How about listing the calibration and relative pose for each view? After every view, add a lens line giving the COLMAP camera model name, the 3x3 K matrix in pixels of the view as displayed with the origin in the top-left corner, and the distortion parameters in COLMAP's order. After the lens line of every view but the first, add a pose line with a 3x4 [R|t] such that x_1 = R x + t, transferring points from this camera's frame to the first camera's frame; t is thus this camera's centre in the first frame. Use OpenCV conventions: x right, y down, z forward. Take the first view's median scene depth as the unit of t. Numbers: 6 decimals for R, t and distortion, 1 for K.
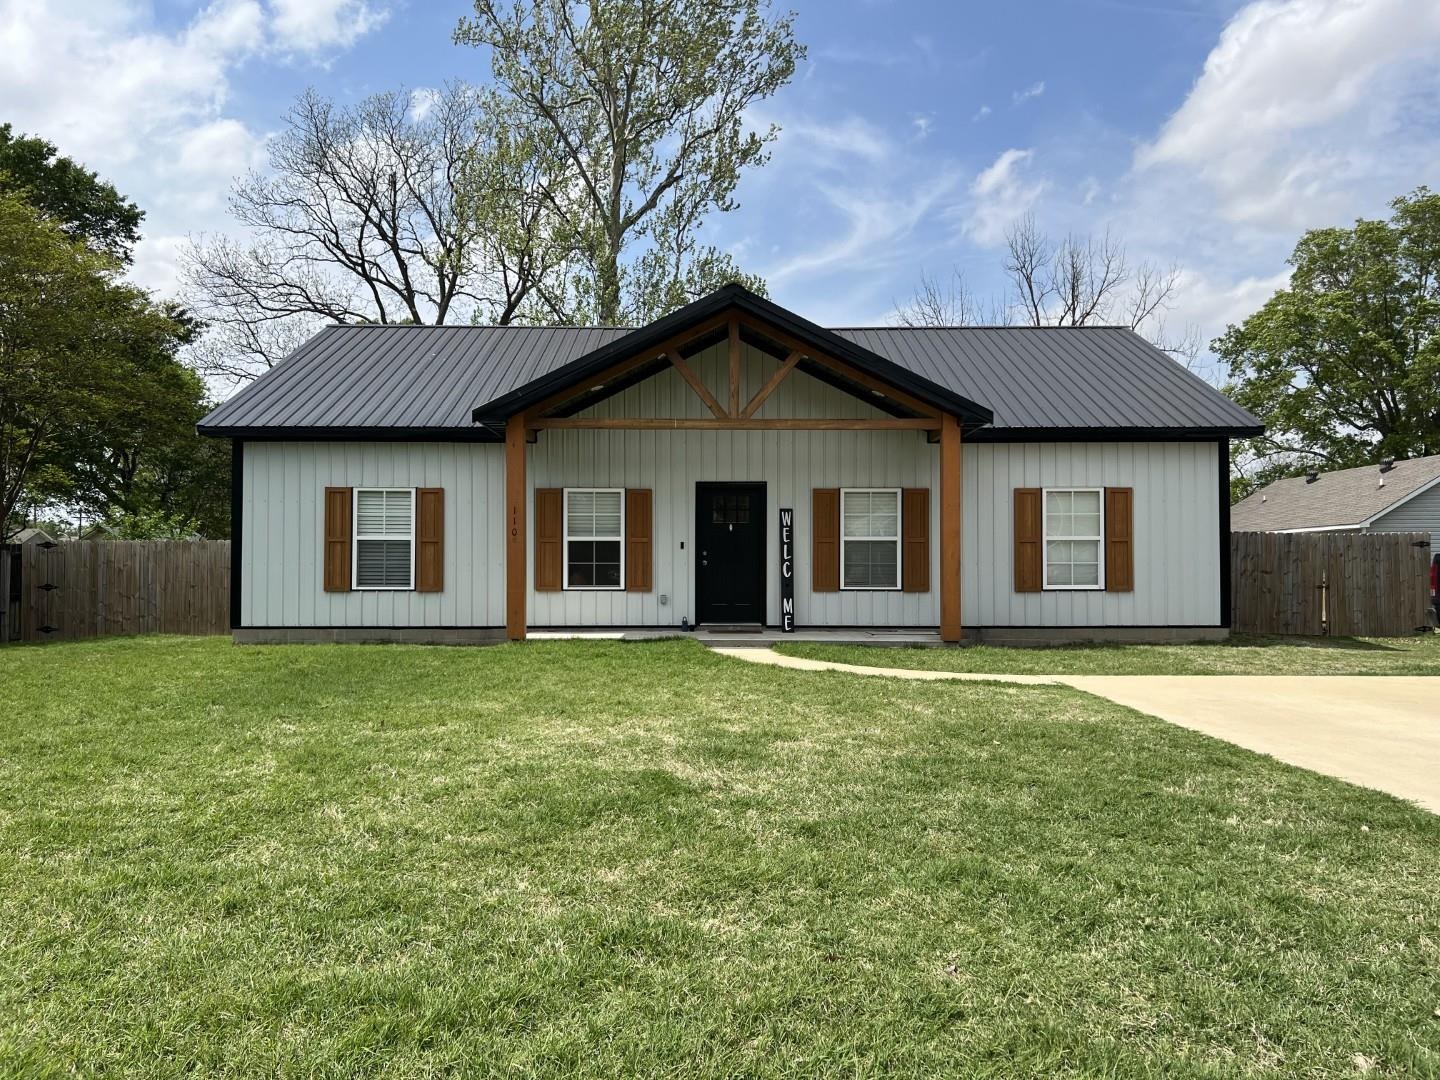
lens RADIAL K [[1042.5, 0, 720.0], [0, 1042.5, 540.0], [0, 0, 1]] dist [-0.002837, -0.000764]
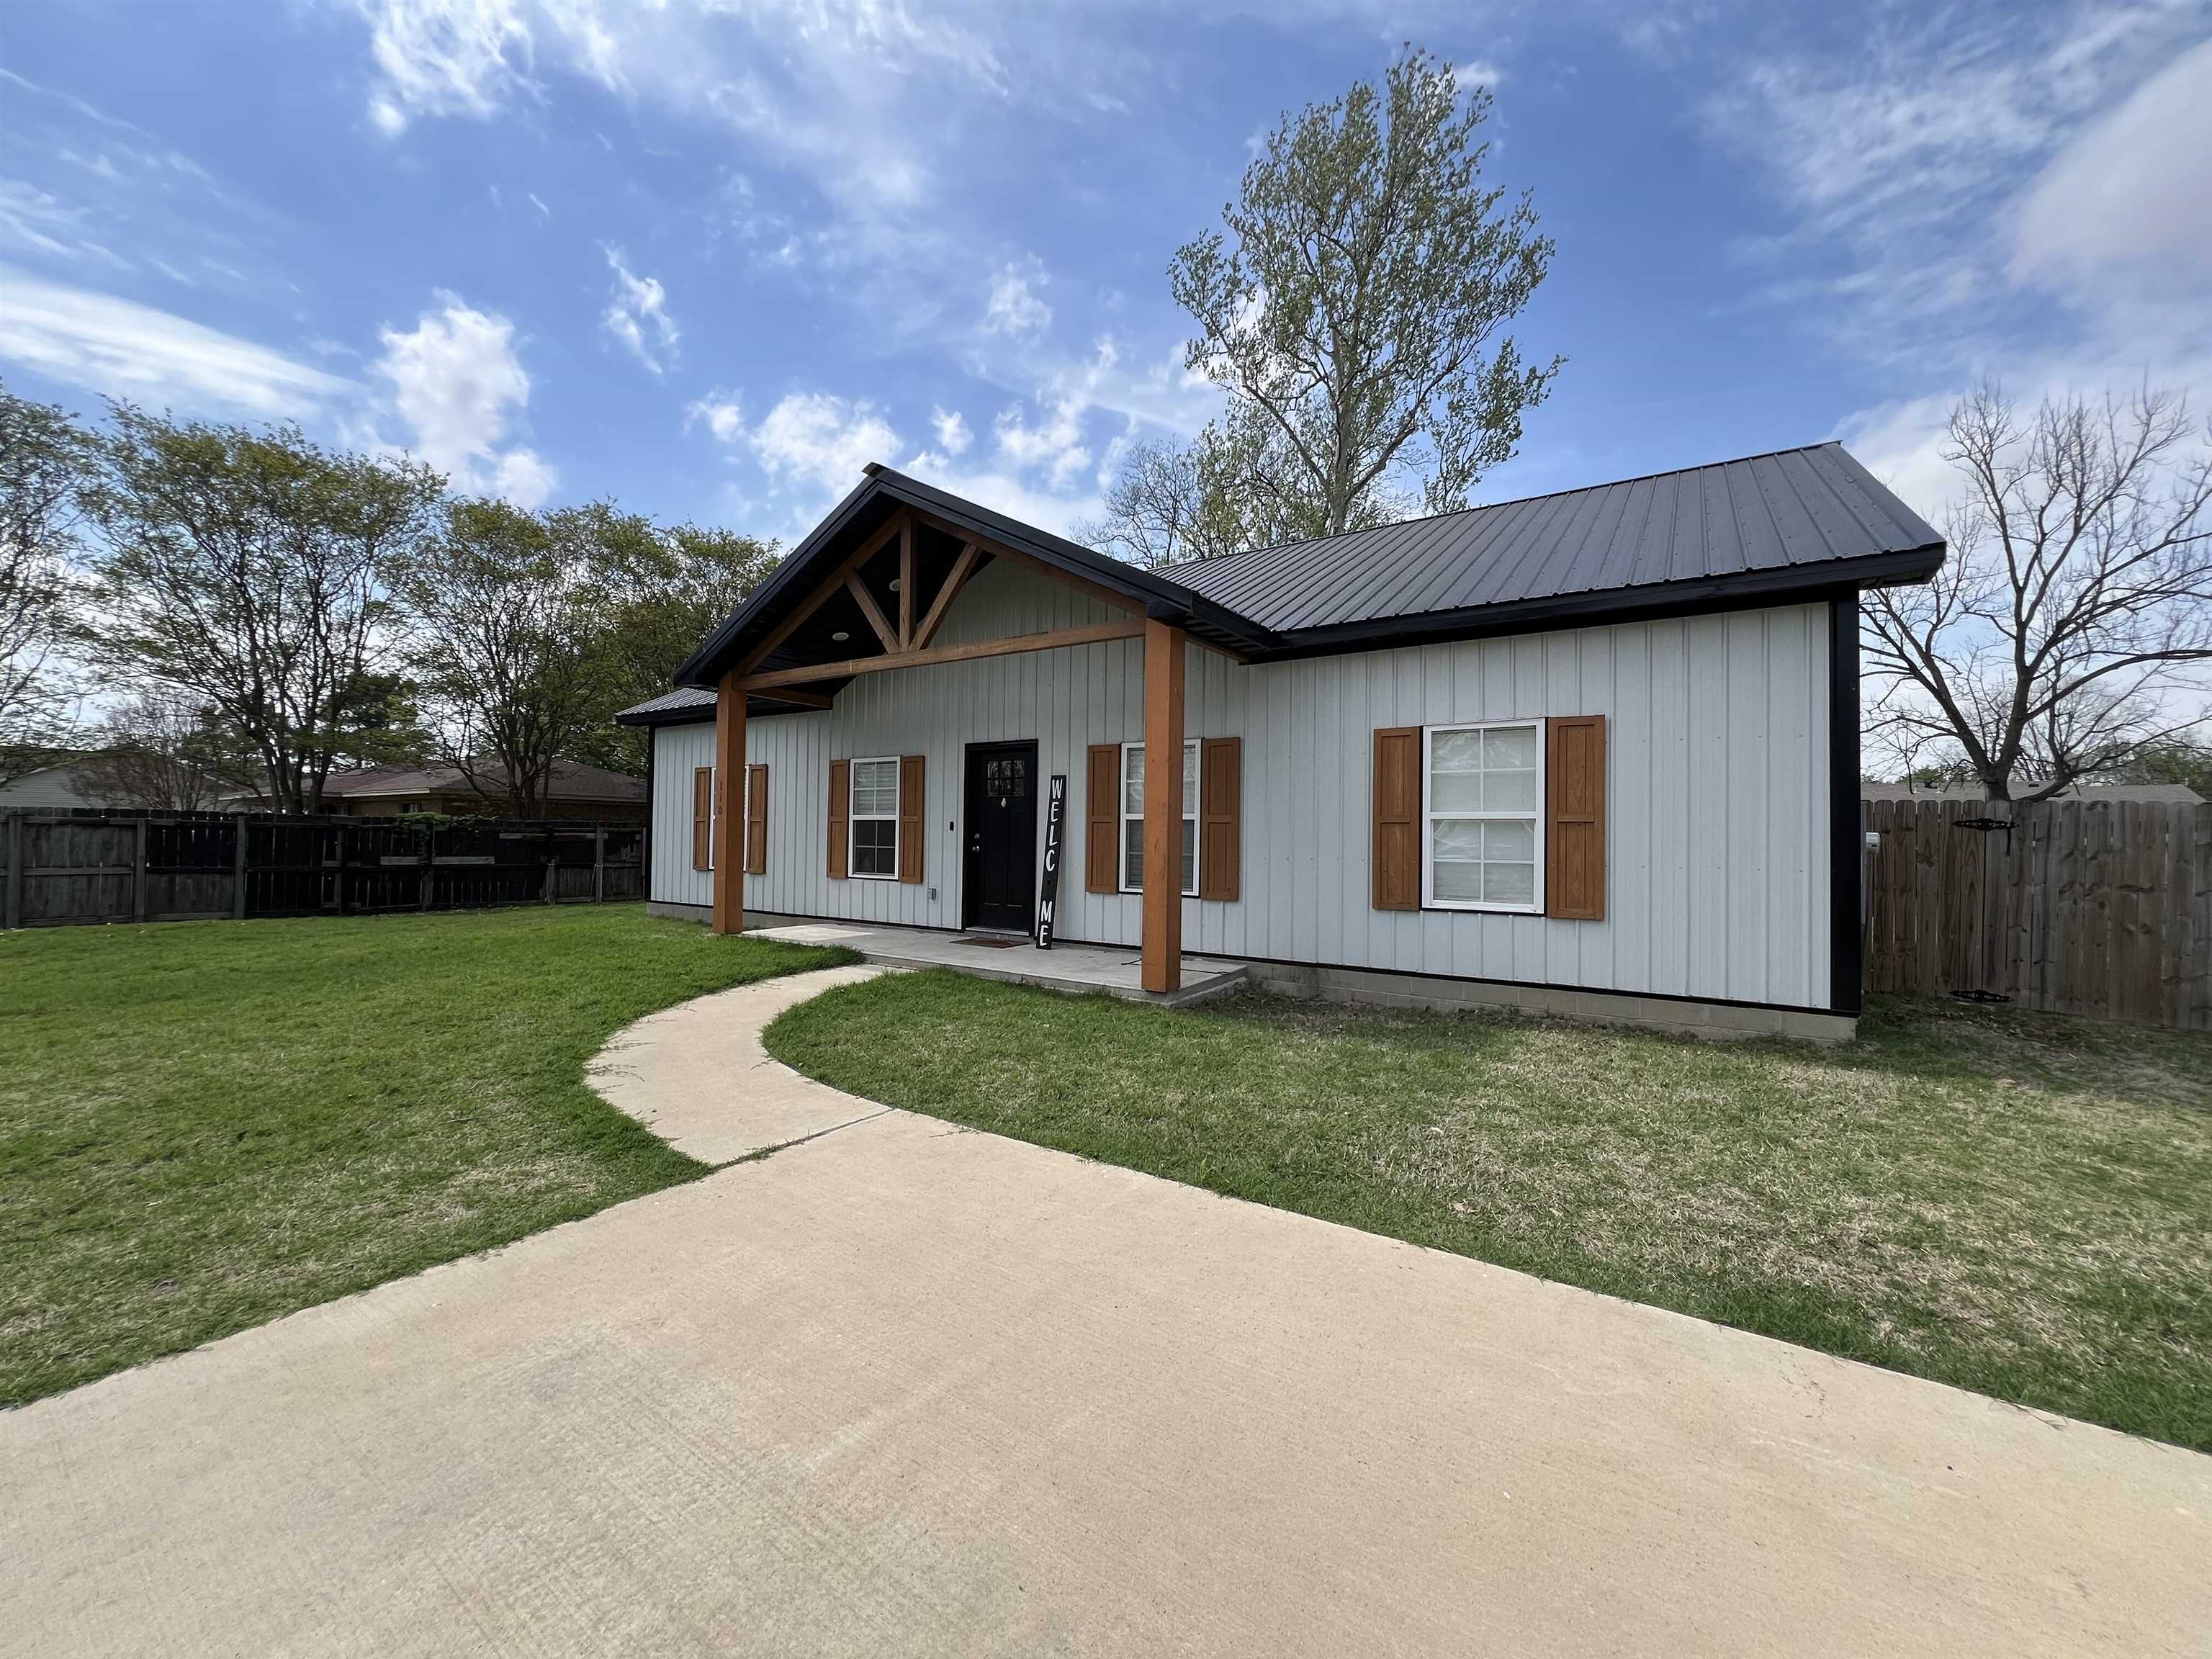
lens RADIAL K [[880.9, 0, 1099.3], [0, 880.9, 822.7], [0, 0, 1]] dist [-0.002764, 0.000305]
pose [[0.842733, 0.002647, -0.538326, 0.413875], [-0.000723, 0.999993, 0.003786, 0.000286], [0.538332, -0.002801, 0.842728, 0.505603]]
